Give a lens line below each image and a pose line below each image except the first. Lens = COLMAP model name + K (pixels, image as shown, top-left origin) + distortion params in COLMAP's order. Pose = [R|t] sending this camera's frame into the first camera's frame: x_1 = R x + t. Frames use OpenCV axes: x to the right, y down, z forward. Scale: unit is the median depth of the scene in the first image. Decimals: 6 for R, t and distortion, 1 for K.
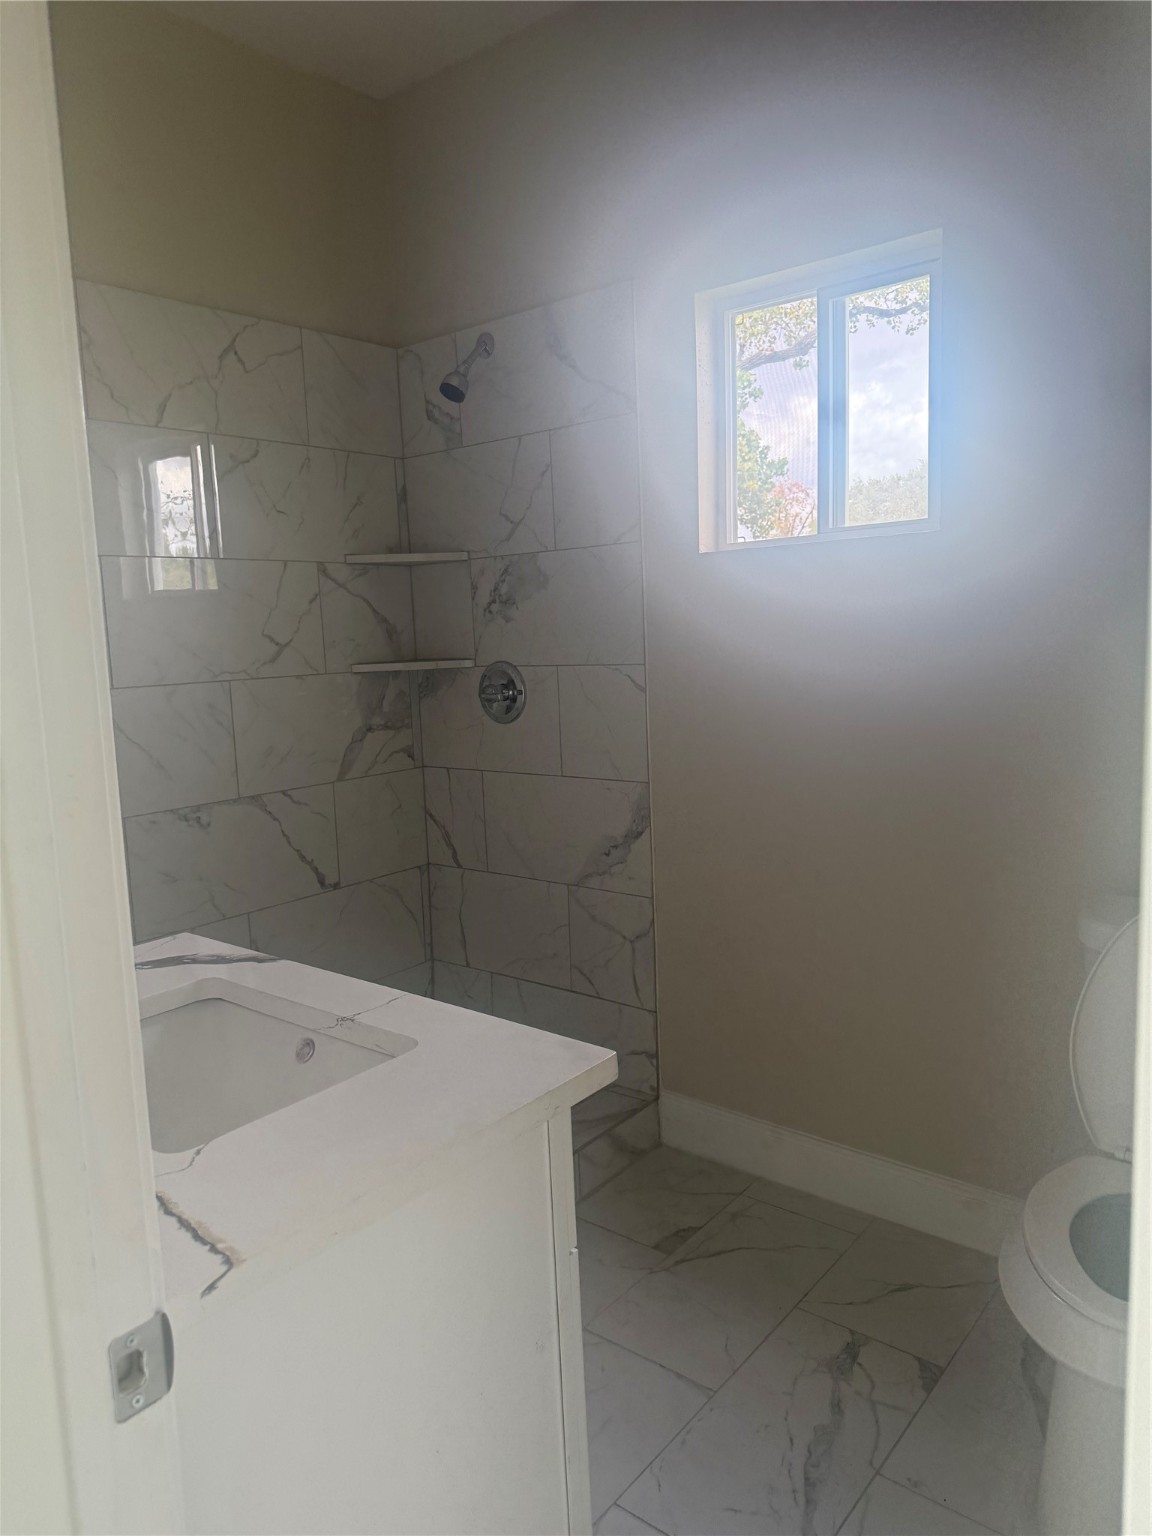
lens RADIAL K [[1075.9, 0, 566.1], [0, 1075.9, 780.0], [0, 0, 1]] dist [0.023314, -0.055629]
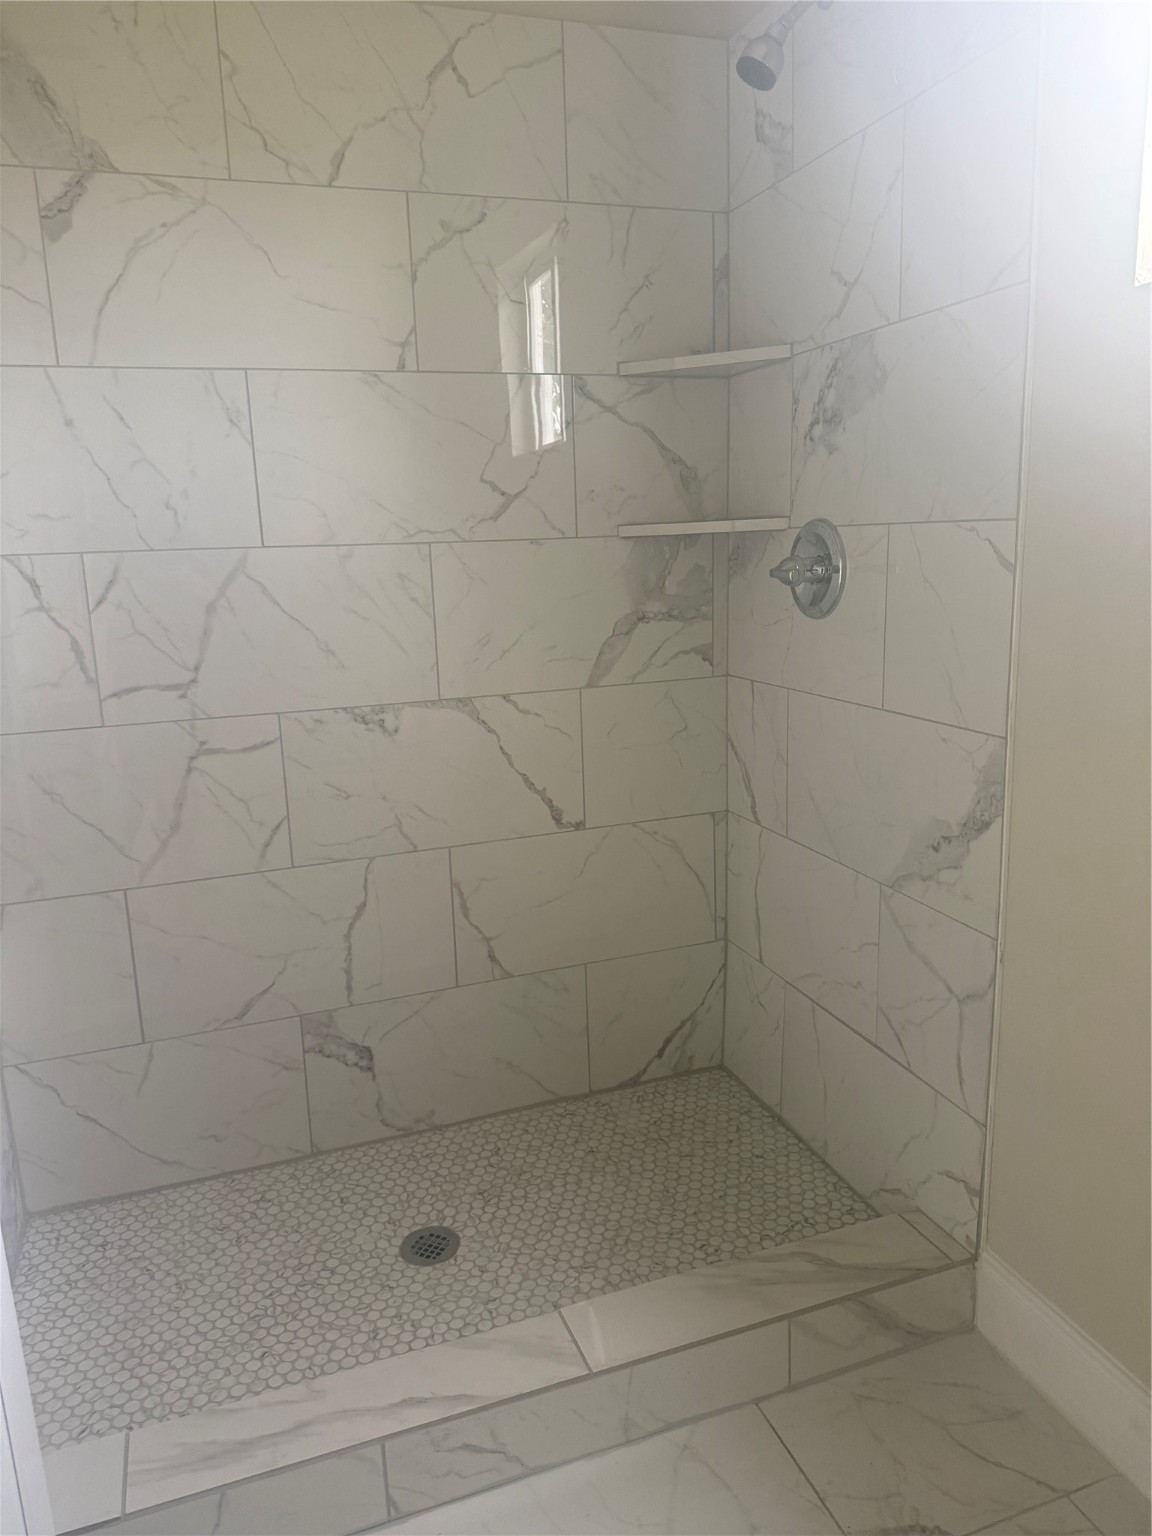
lens RADIAL K [[1075.9, 0, 502.8], [0, 1075.9, 788.9], [0, 0, 1]] dist [0.023314, -0.055629]
pose [[0.845021, 0.130802, -0.518489, 0.135805], [-0.073287, 0.988801, 0.130009, -0.022612], [0.529688, -0.071862, 0.845143, 0.362125]]
